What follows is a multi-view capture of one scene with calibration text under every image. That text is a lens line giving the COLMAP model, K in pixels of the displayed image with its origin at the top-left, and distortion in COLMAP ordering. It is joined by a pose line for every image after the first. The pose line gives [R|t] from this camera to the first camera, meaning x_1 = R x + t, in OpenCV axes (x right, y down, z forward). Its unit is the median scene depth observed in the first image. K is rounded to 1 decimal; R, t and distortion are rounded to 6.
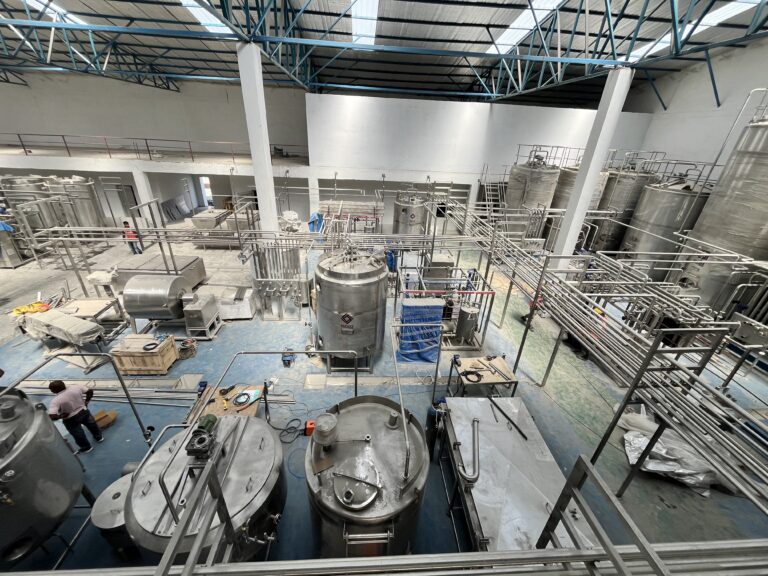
lens RADIAL K [[307.3, 0, 384.0], [0, 307.3, 288.0], [0, 0, 1]] dist [-0.016621, -0.000093]
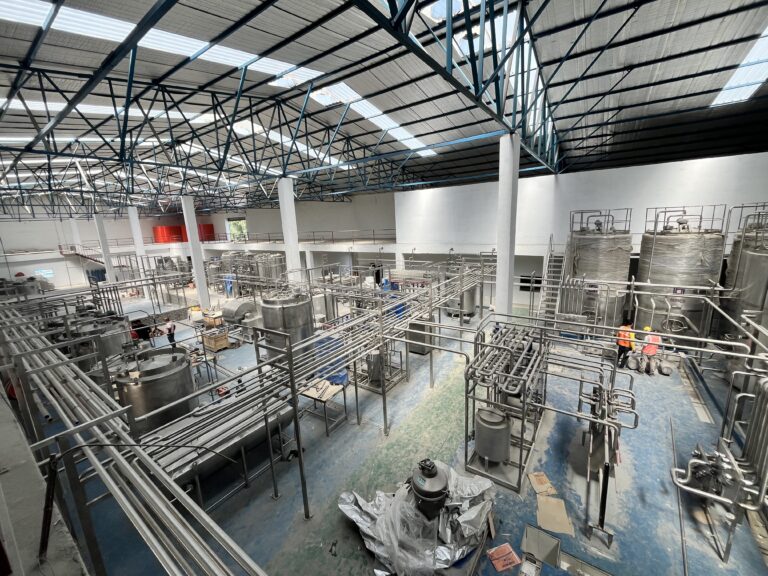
lens RADIAL K [[307.3, 0, 384.0], [0, 307.3, 288.0], [0, 0, 1]] dist [-0.016621, -0.000093]
pose [[0.773857, 0.045933, -0.631693, 0.540006], [-0.197486, 0.965143, -0.171751, 0.013003], [0.601785, 0.257661, 0.755953, 0.036816]]
